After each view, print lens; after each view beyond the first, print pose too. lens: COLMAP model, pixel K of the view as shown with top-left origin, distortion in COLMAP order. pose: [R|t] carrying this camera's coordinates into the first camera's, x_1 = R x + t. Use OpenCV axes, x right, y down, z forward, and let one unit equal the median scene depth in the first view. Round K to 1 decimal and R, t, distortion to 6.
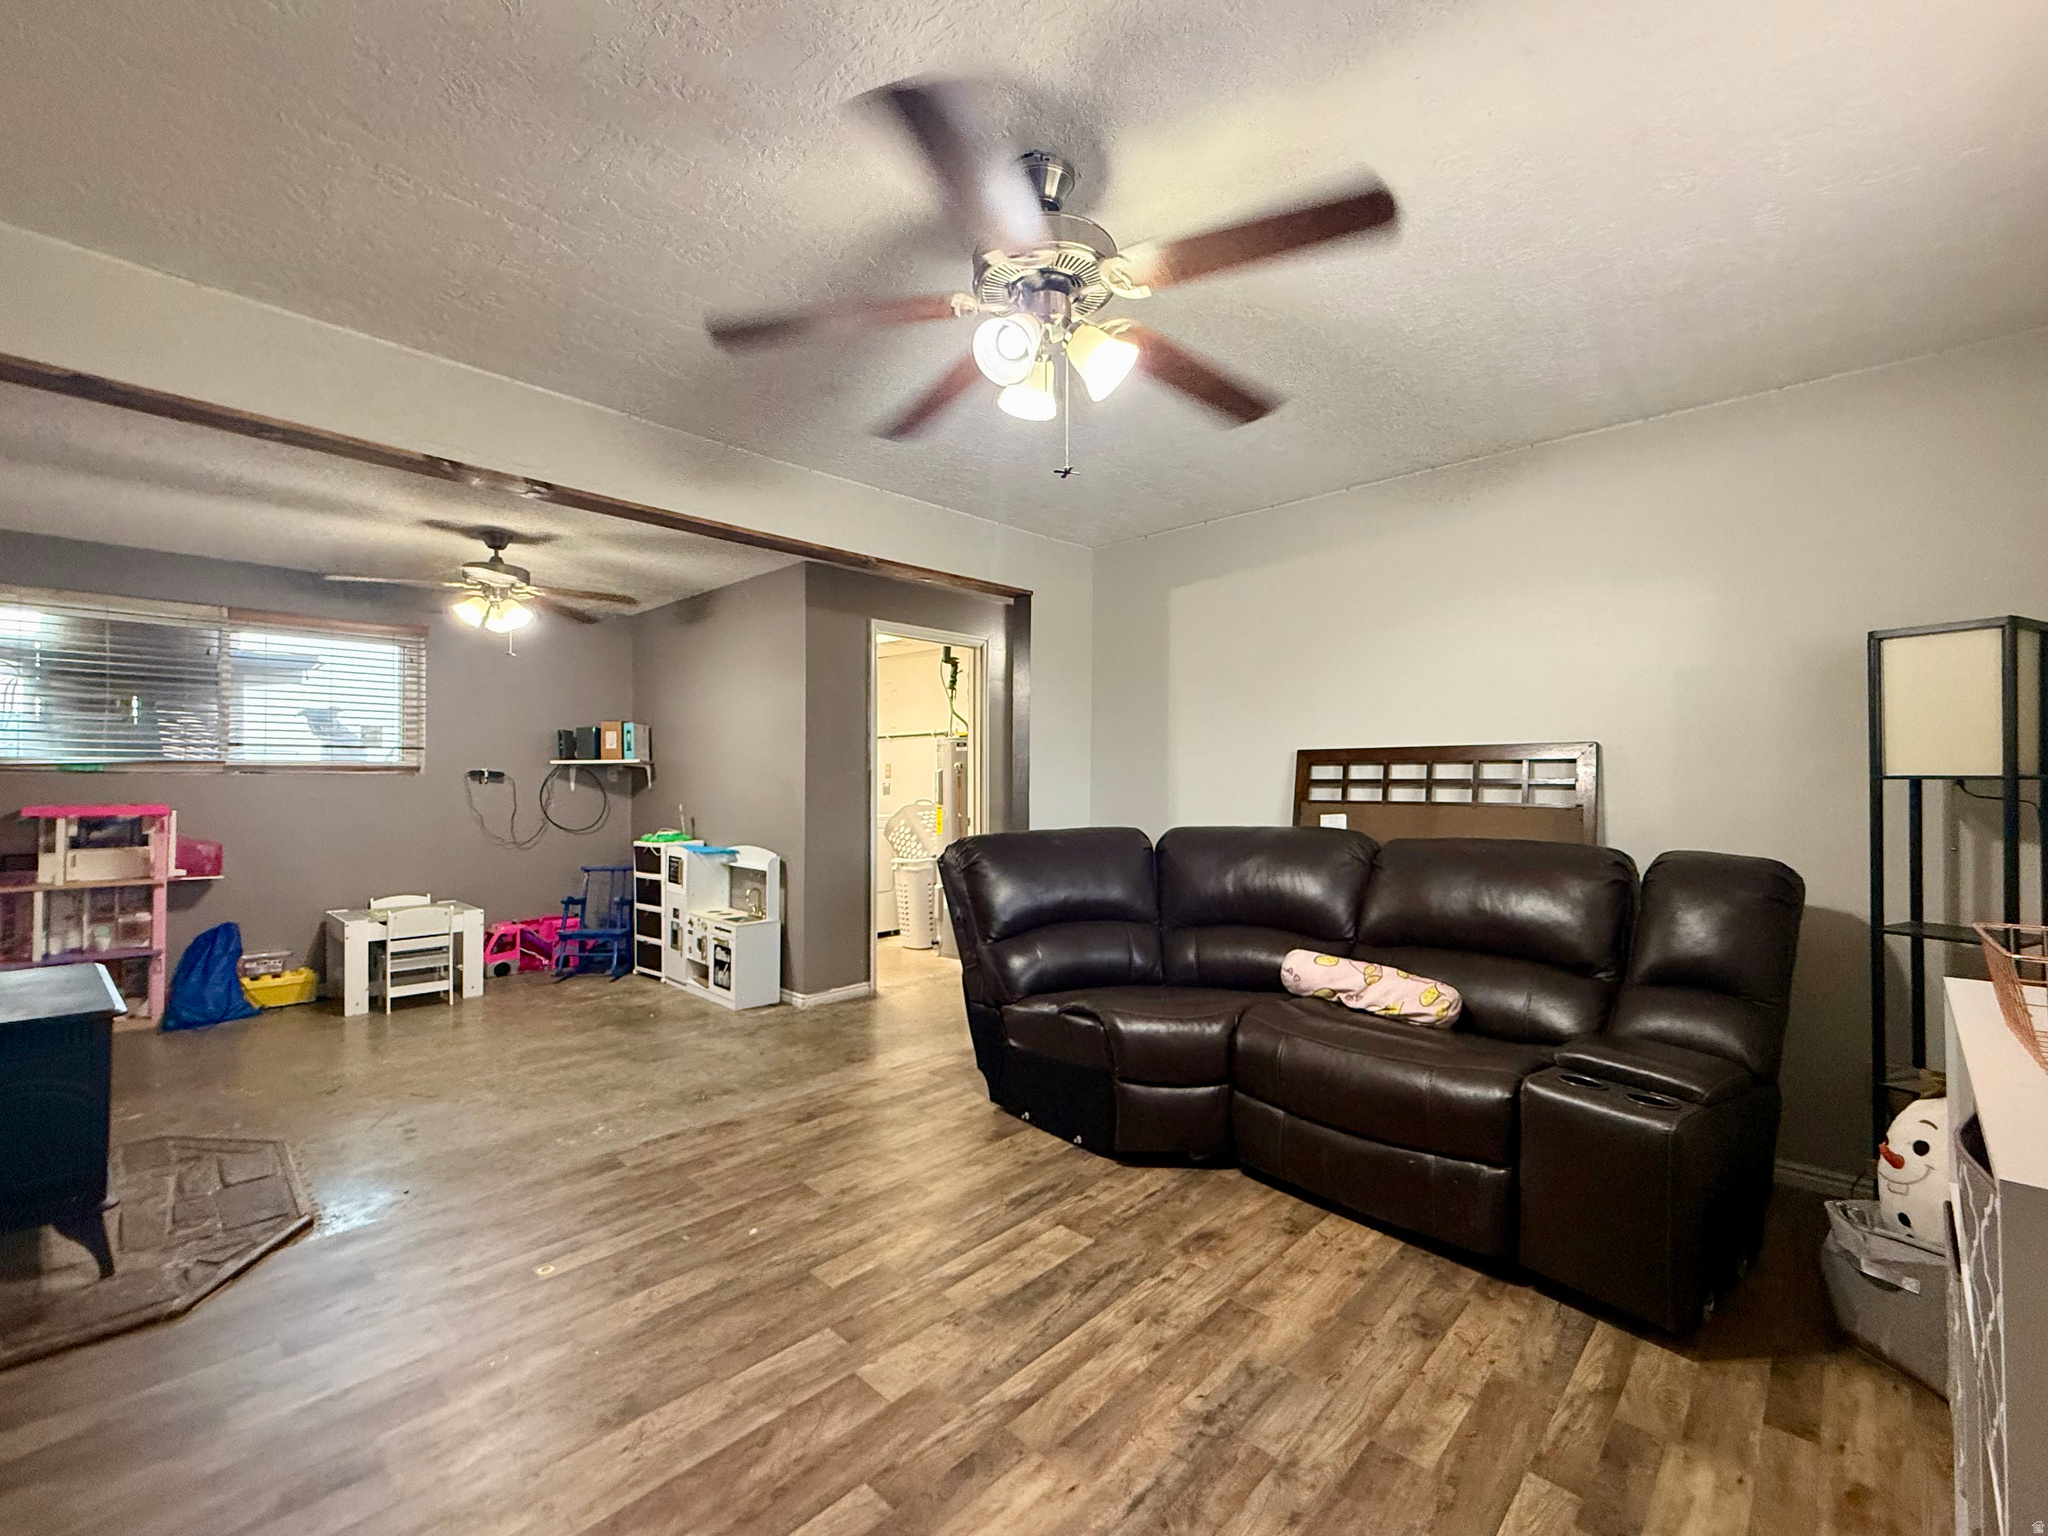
lens RADIAL K [[863.1, 0, 1024.3], [0, 863.1, 768.6], [0, 0, 1]] dist [-0.000655, 0.000156]
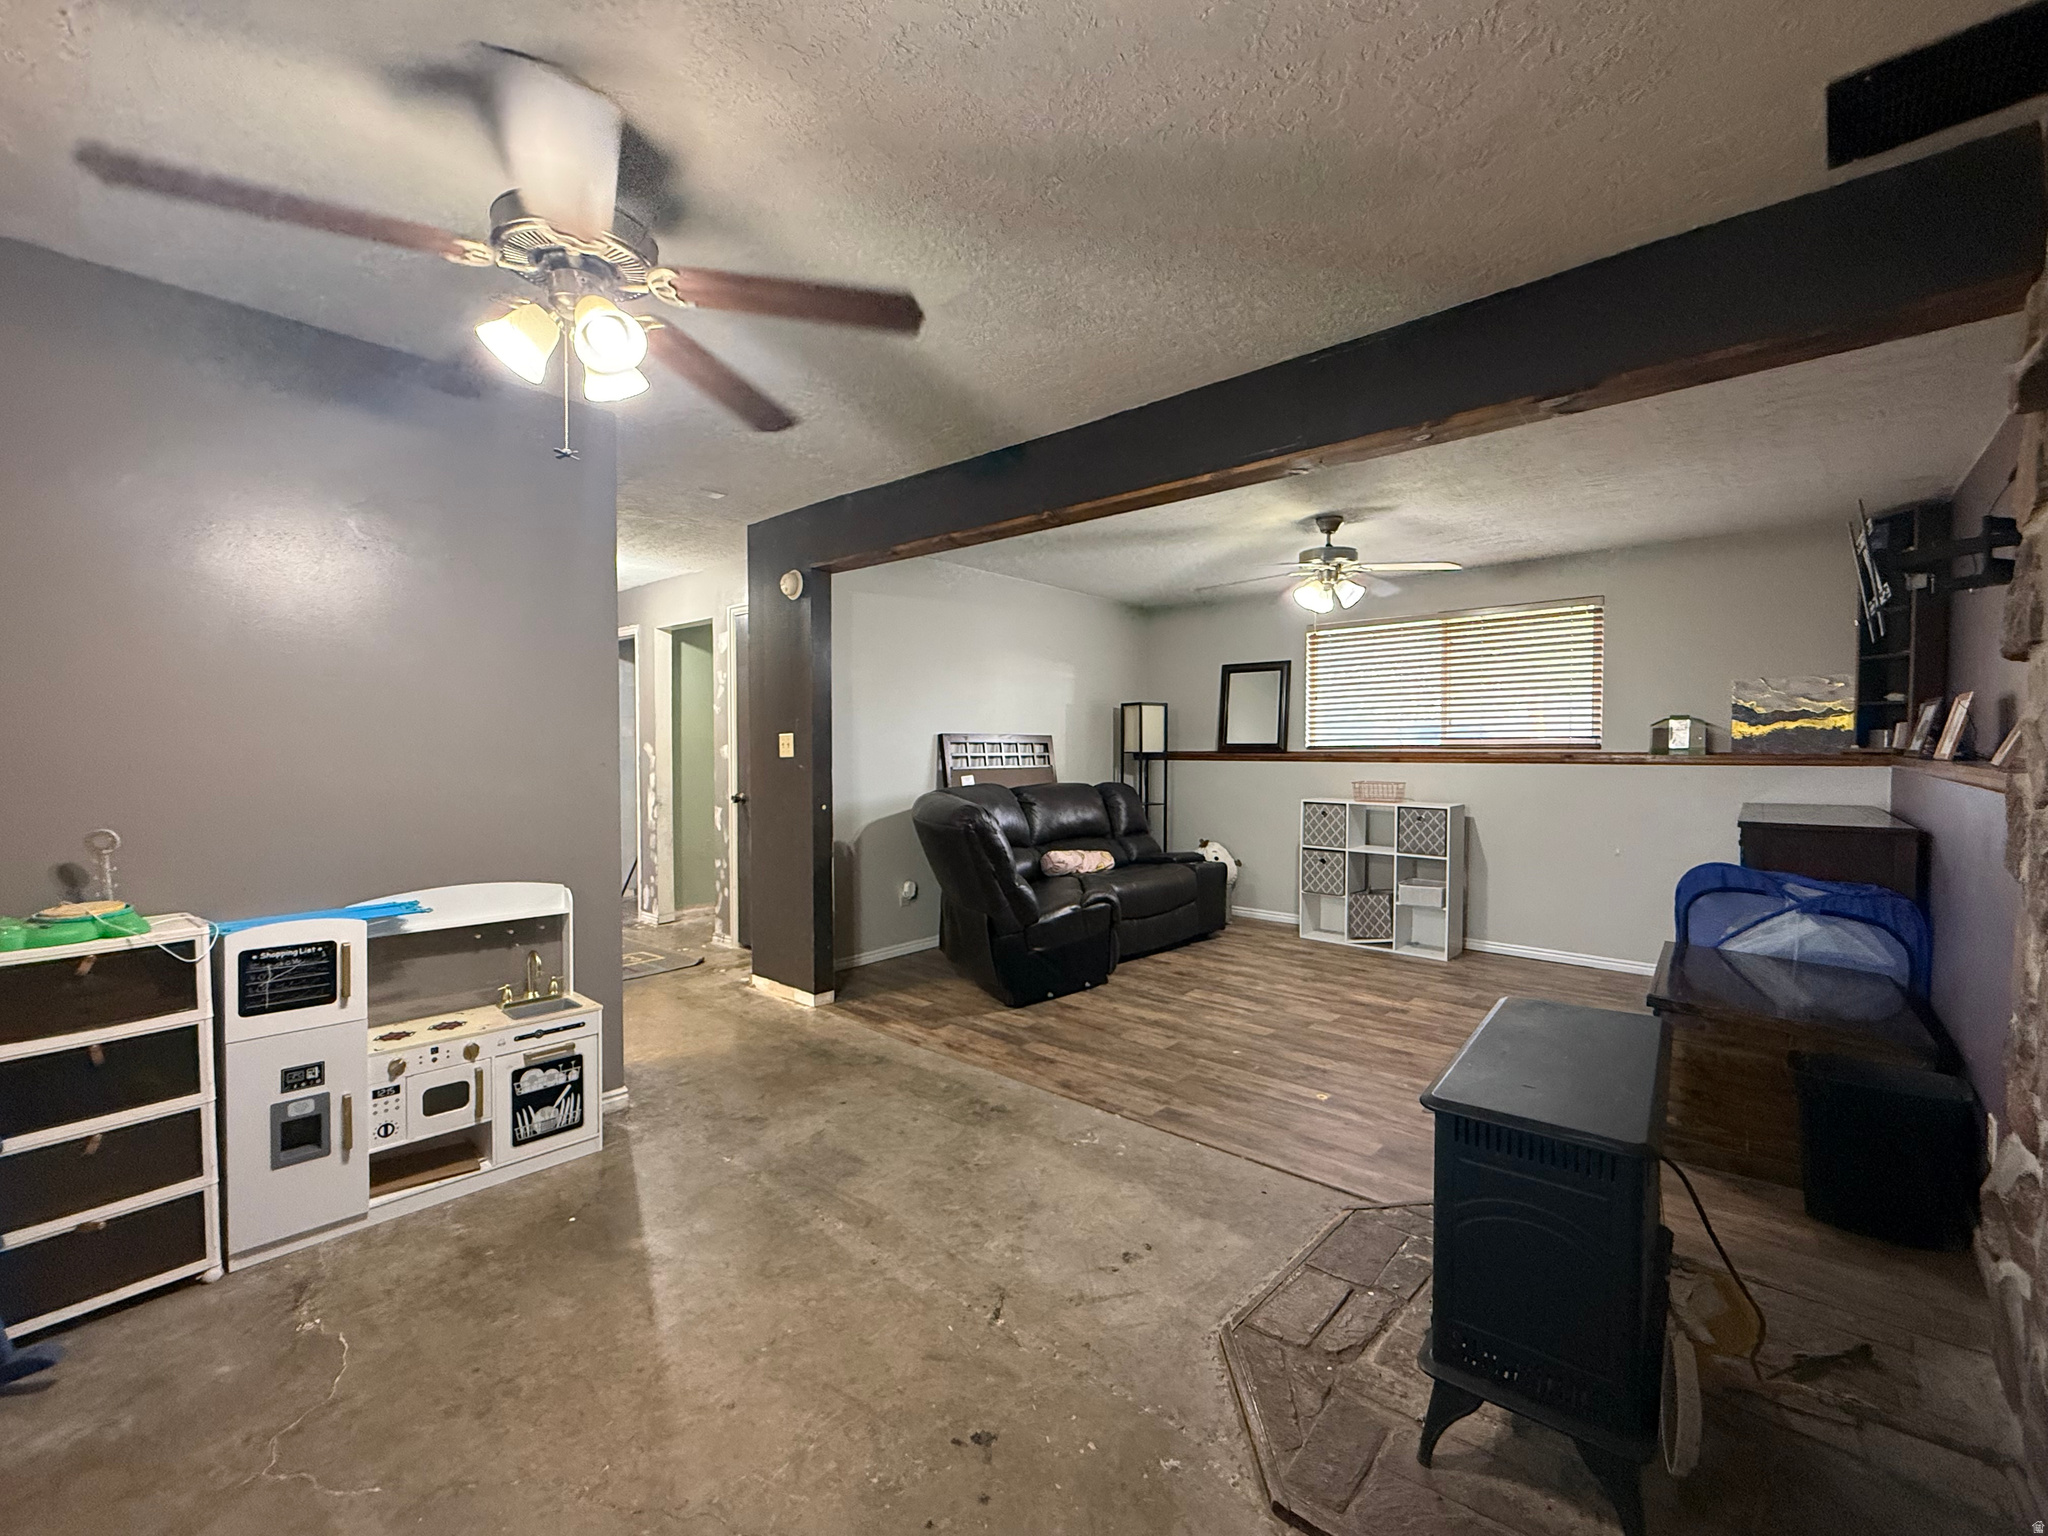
lens RADIAL K [[863.1, 0, 1026.3], [0, 863.1, 772.1], [0, 0, 1]] dist [-0.000655, 0.000156]
pose [[-0.042809, -0.026549, 0.998730, -1.899778], [-0.015490, 0.999544, 0.025907, 0.006364], [-0.998963, -0.014361, -0.043201, 1.514356]]
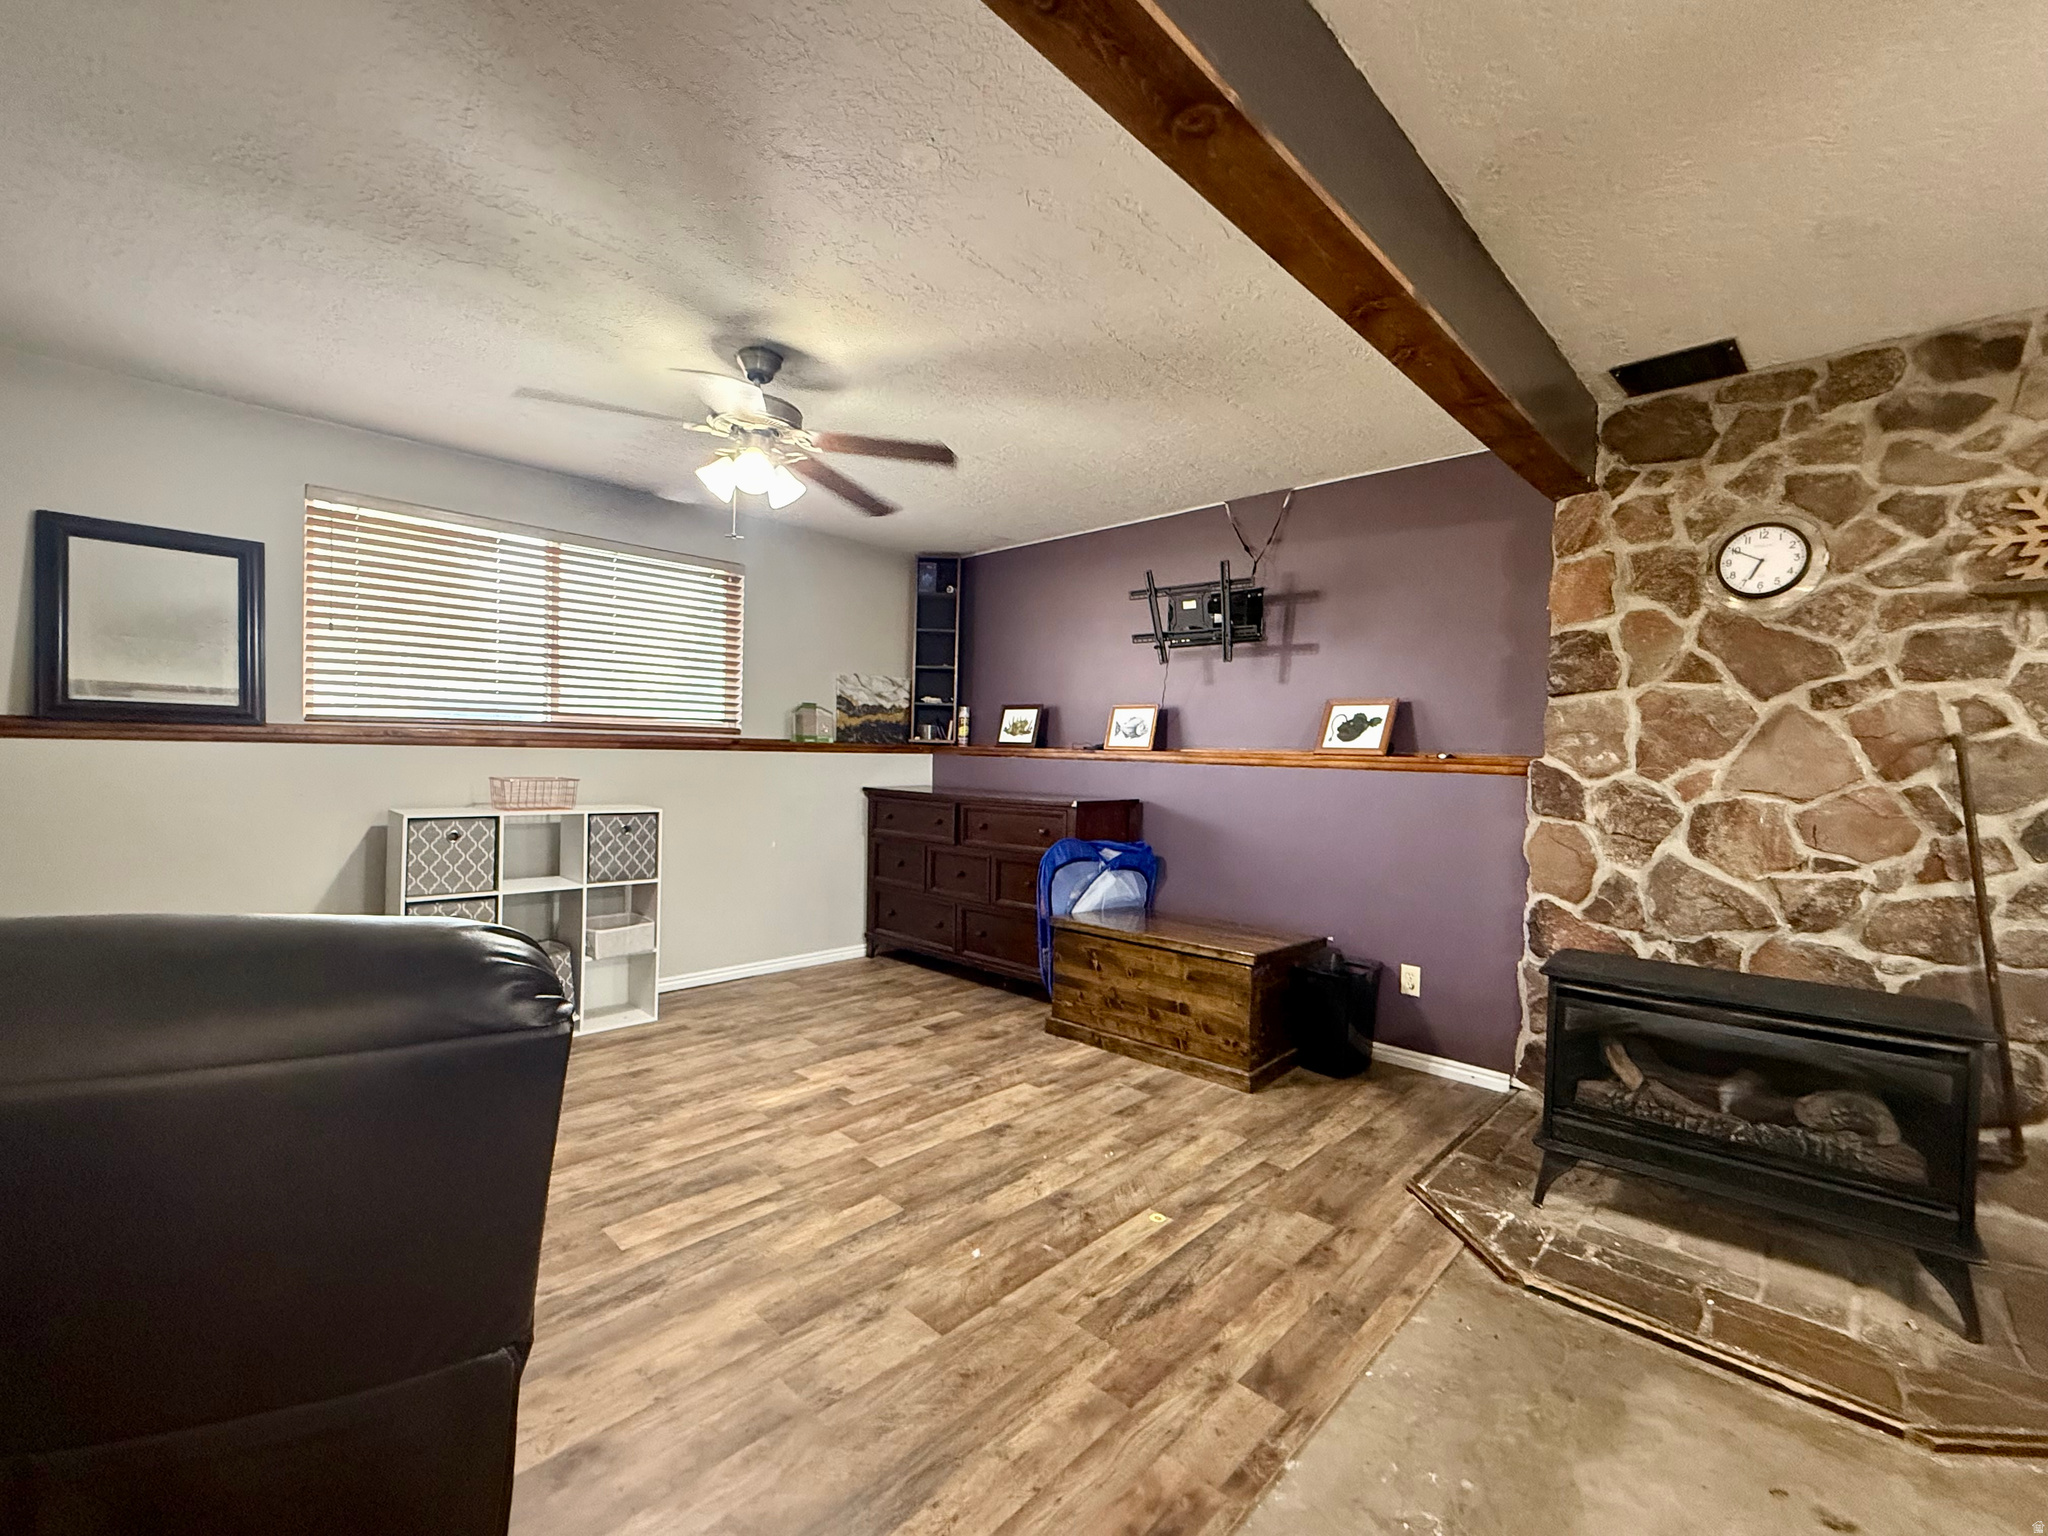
lens RADIAL K [[863.1, 0, 1025.5], [0, 863.1, 765.6], [0, 0, 1]] dist [-0.000655, 0.000156]
pose [[-0.999712, -0.023872, -0.002363, -0.366870], [-0.023874, 0.999715, 0.000612, 0.038542], [0.002348, 0.000669, -0.999997, 1.970383]]
